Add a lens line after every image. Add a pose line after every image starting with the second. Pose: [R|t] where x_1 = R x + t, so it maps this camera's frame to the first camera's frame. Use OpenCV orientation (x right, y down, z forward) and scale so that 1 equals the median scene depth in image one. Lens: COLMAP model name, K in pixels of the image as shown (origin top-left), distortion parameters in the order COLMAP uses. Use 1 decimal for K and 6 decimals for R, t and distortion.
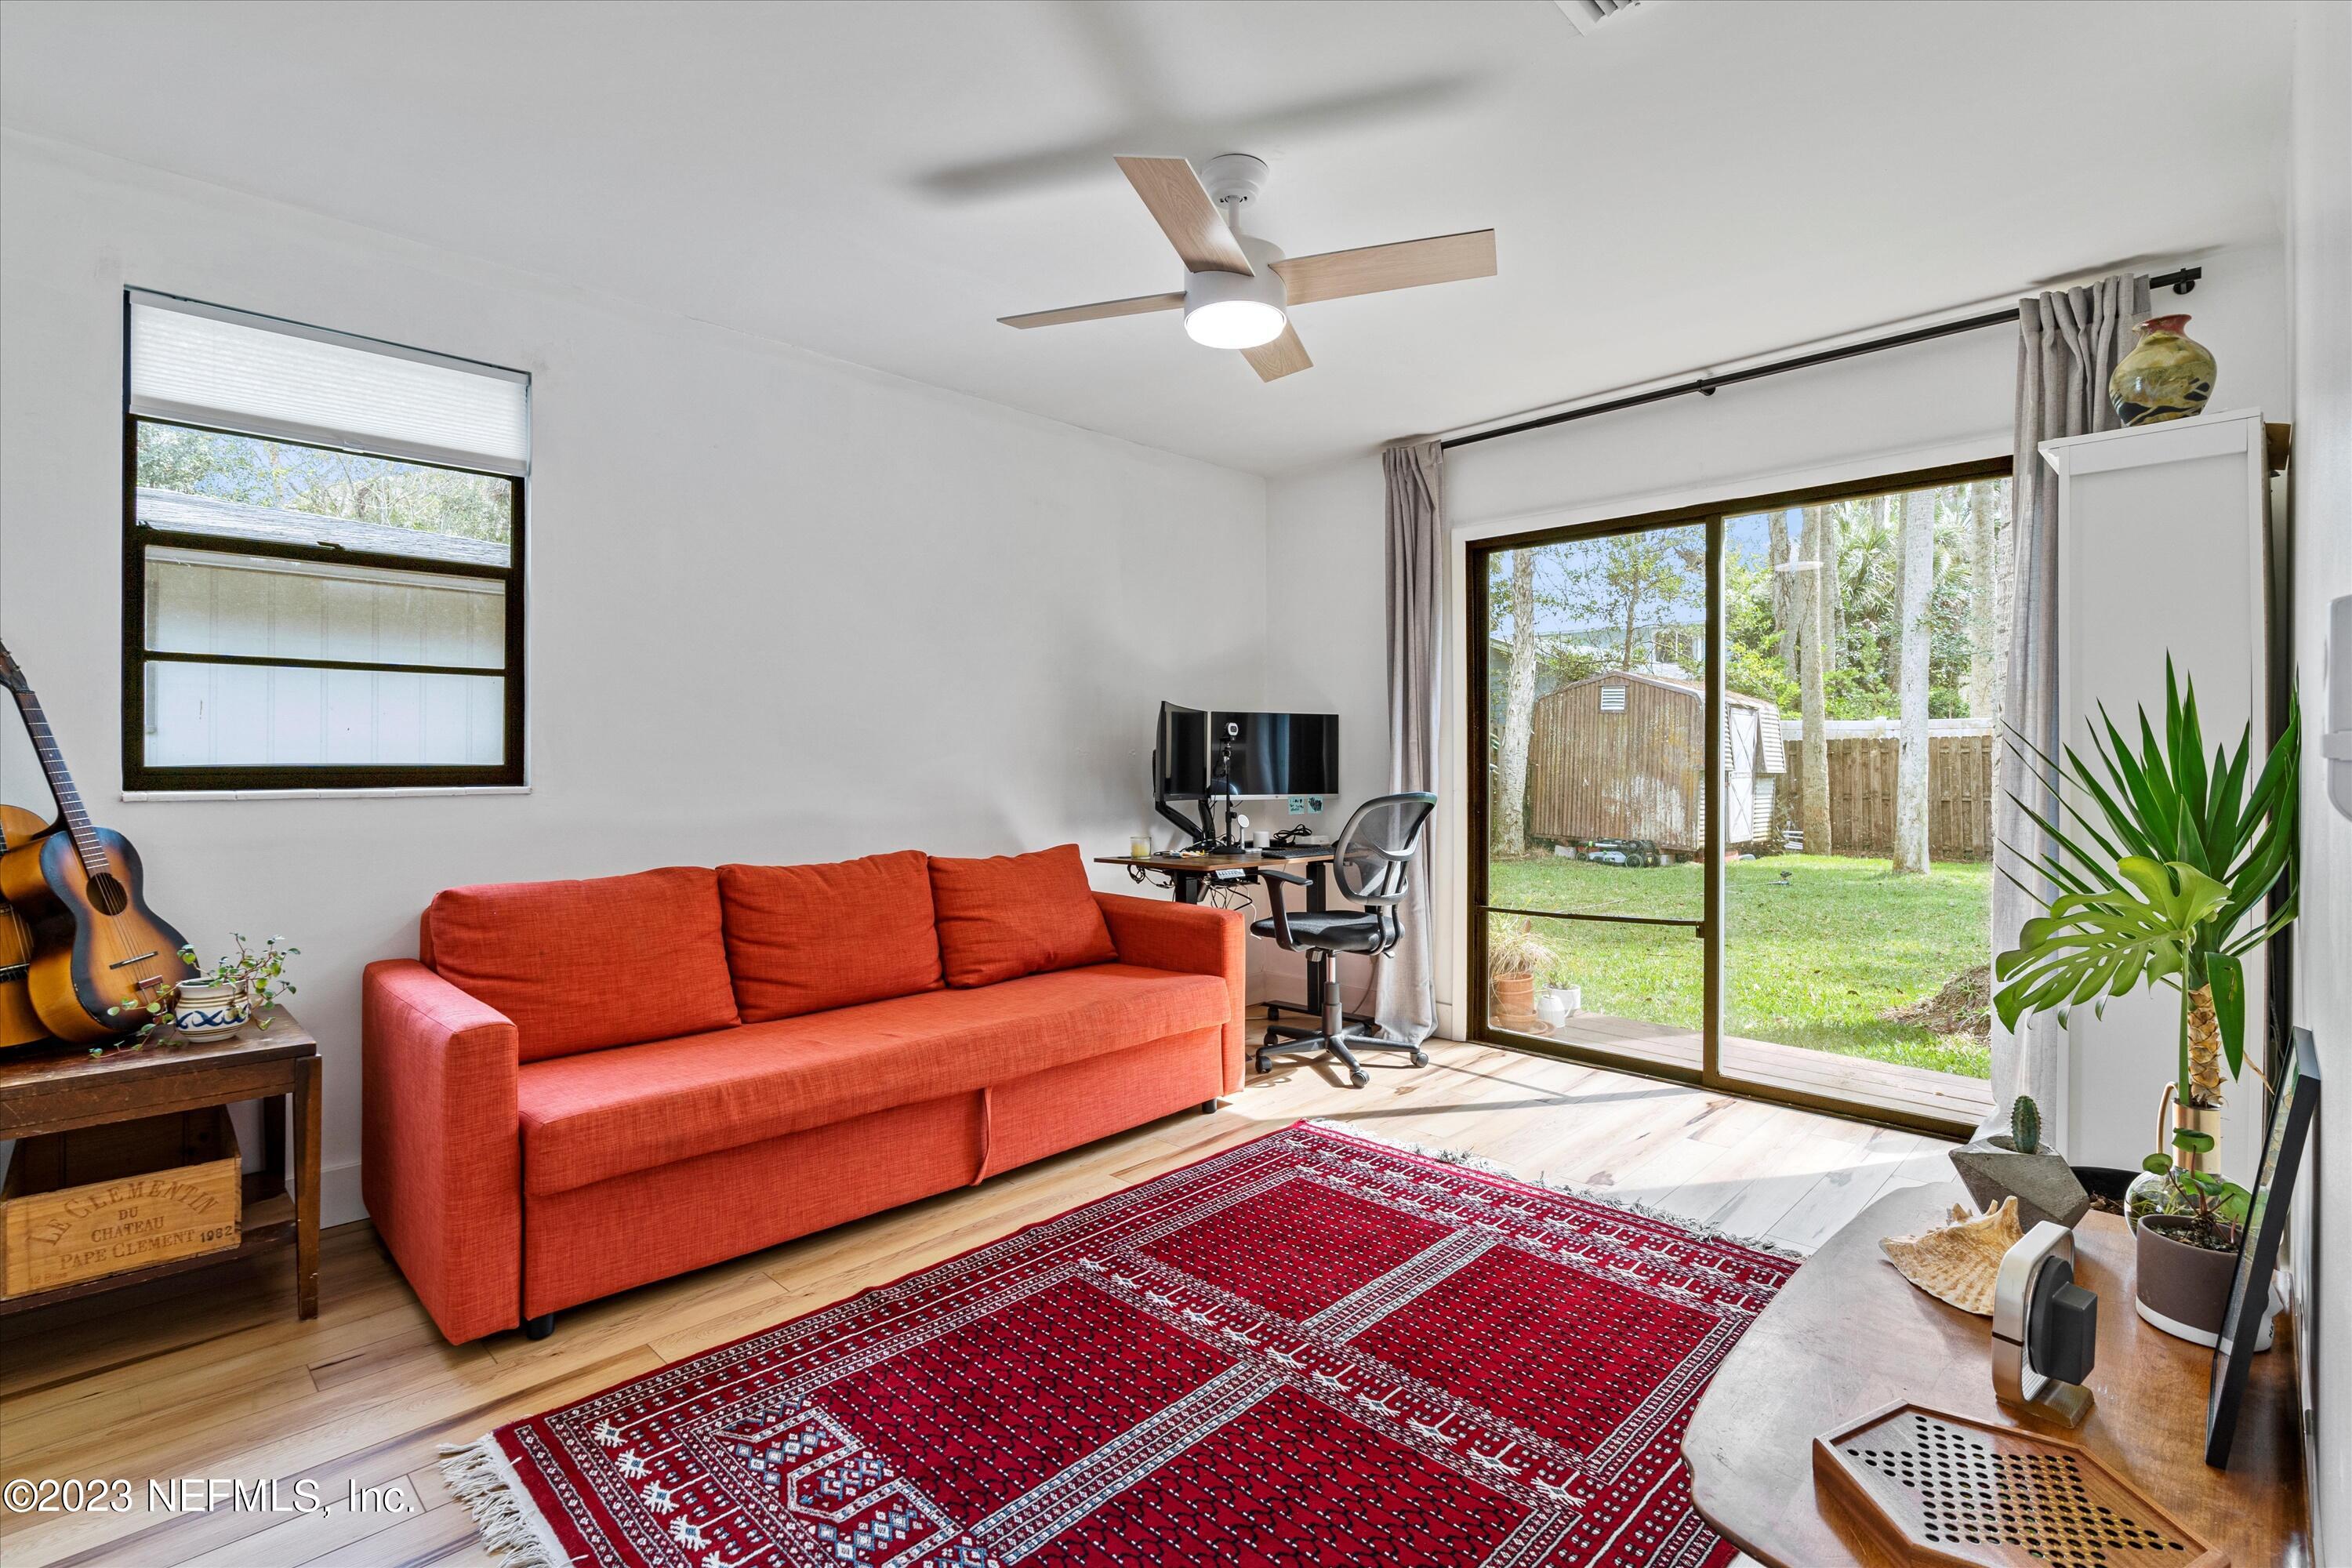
lens RADIAL K [[1076.7, 0, 1174.3], [0, 1076.7, 772.4], [0, 0, 1]] dist [-0.005165, 0.000559]
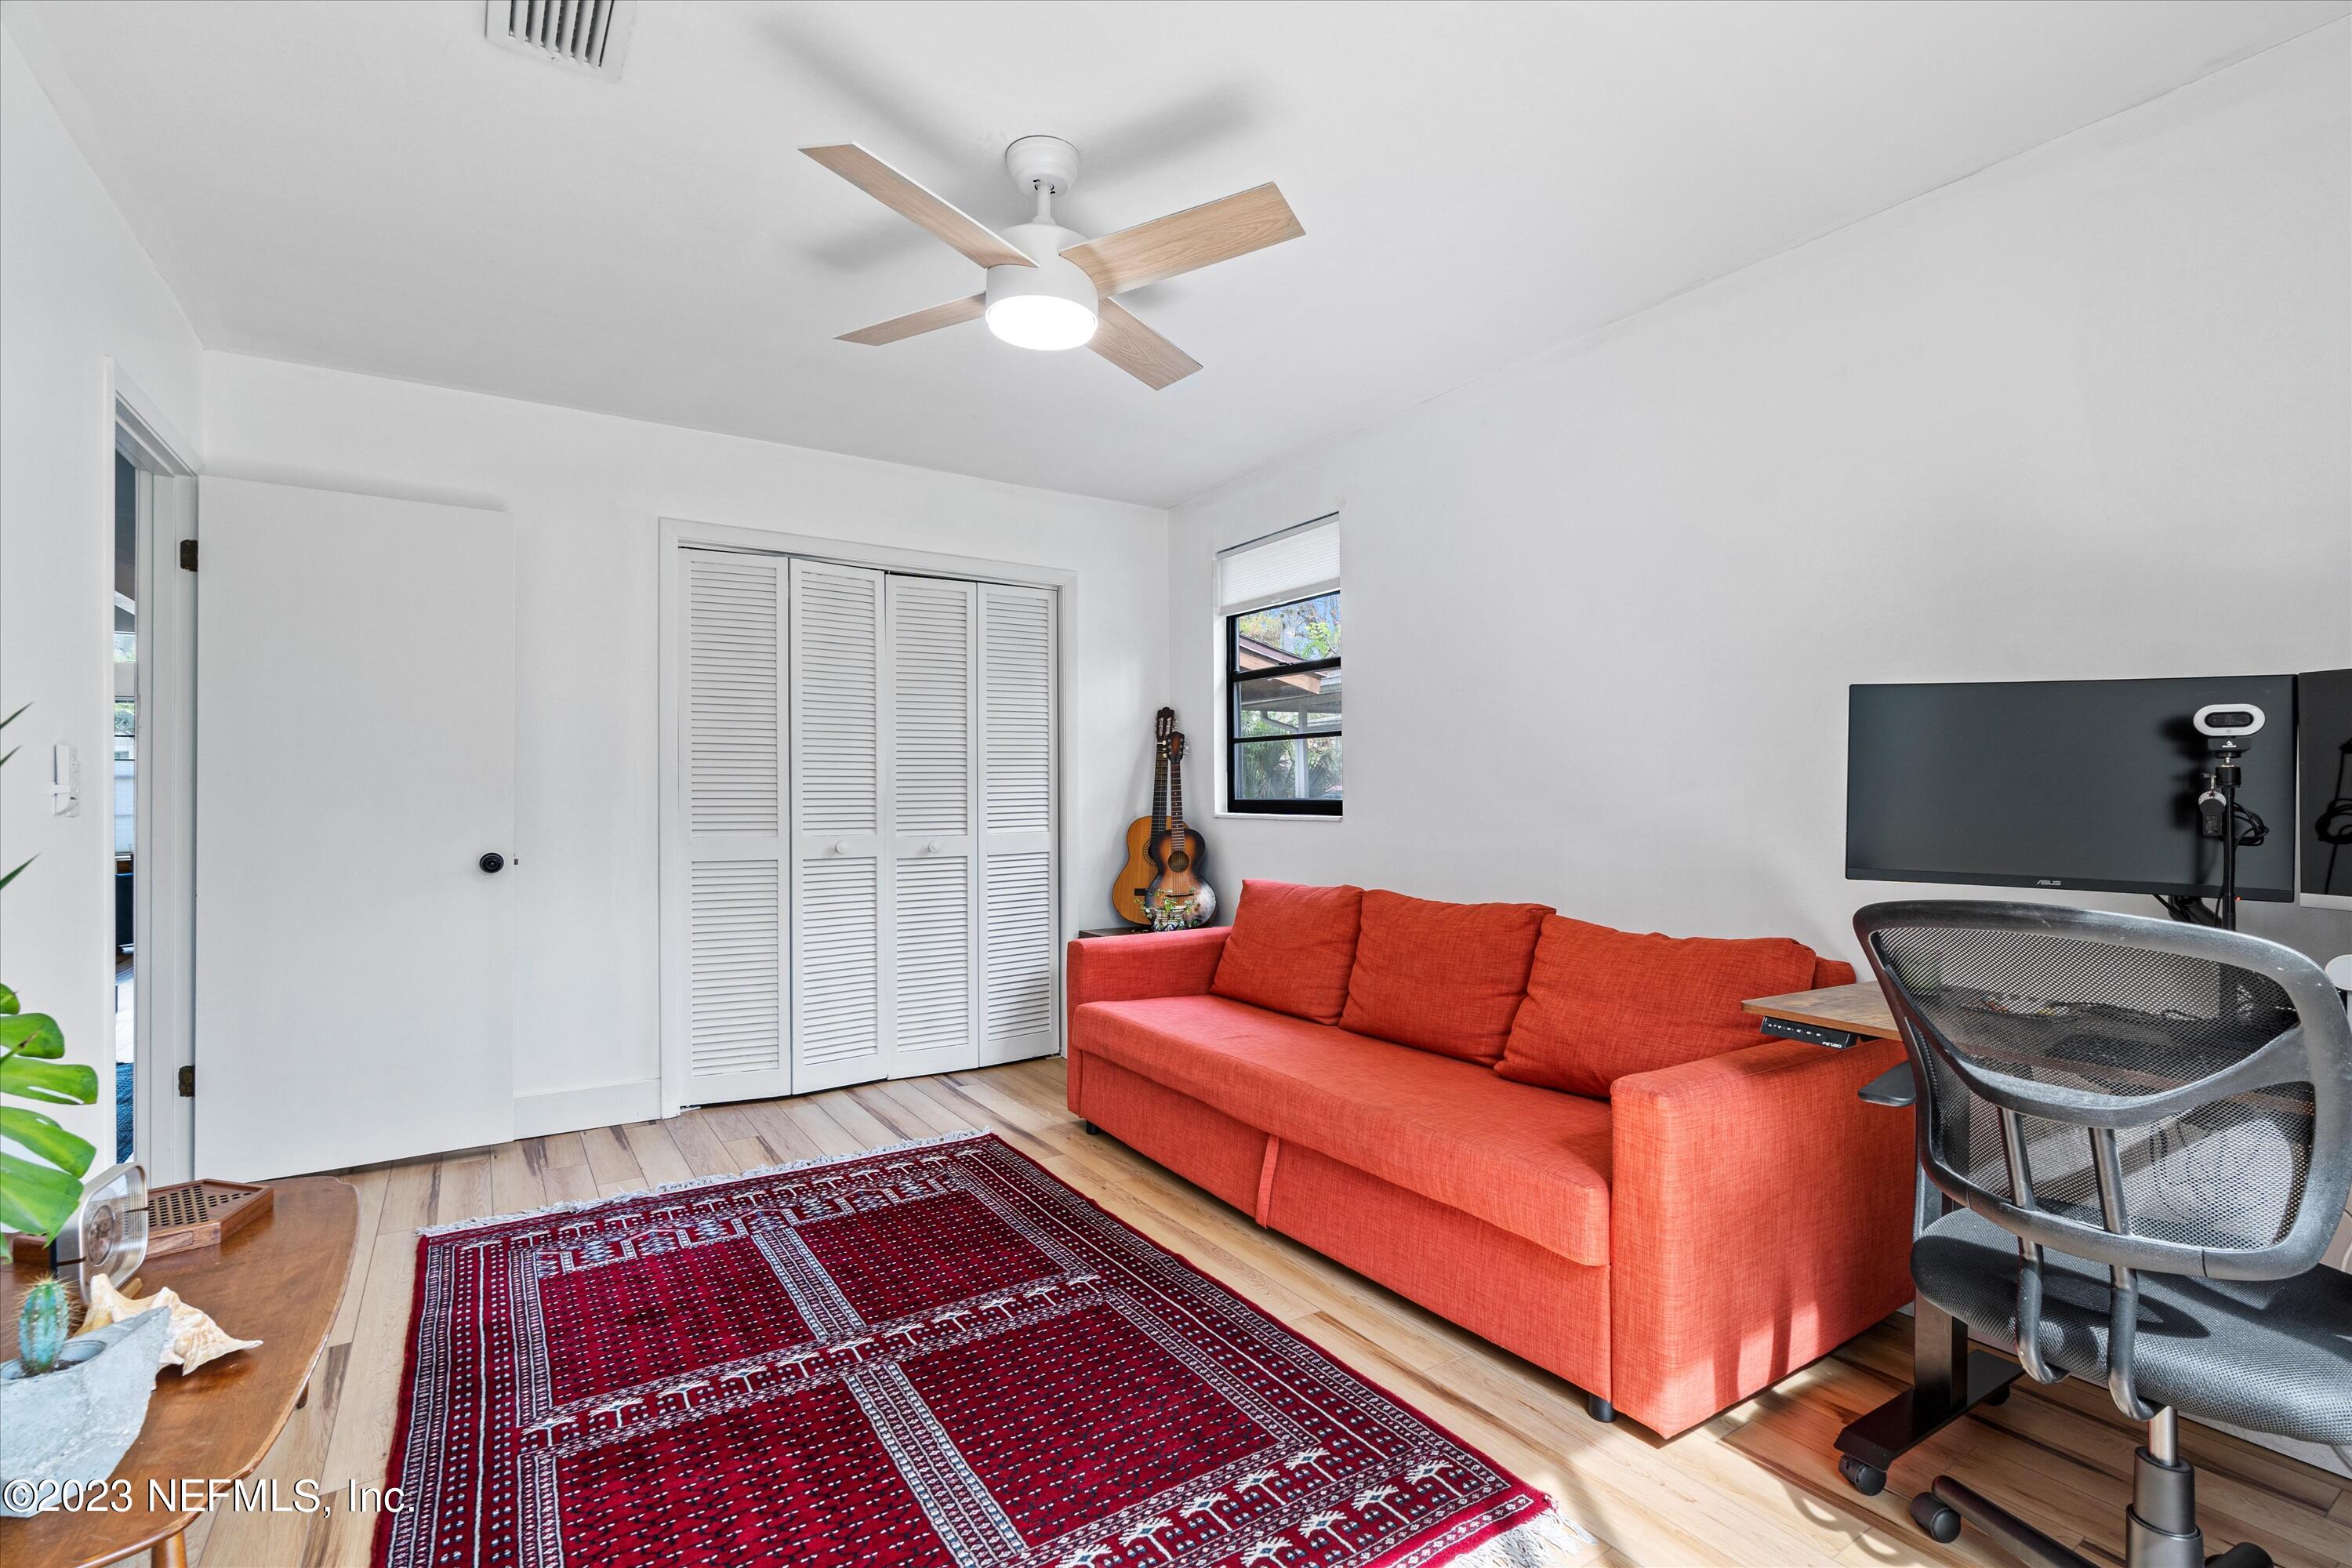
lens RADIAL K [[1076.7, 0, 1172.8], [0, 1076.7, 789.5], [0, 0, 1]] dist [-0.005165, 0.000559]
pose [[-0.220364, -0.006540, -0.975396, 0.815299], [-0.011829, 0.999922, -0.004032, -0.012666], [0.975346, 0.010650, -0.220424, 1.155175]]
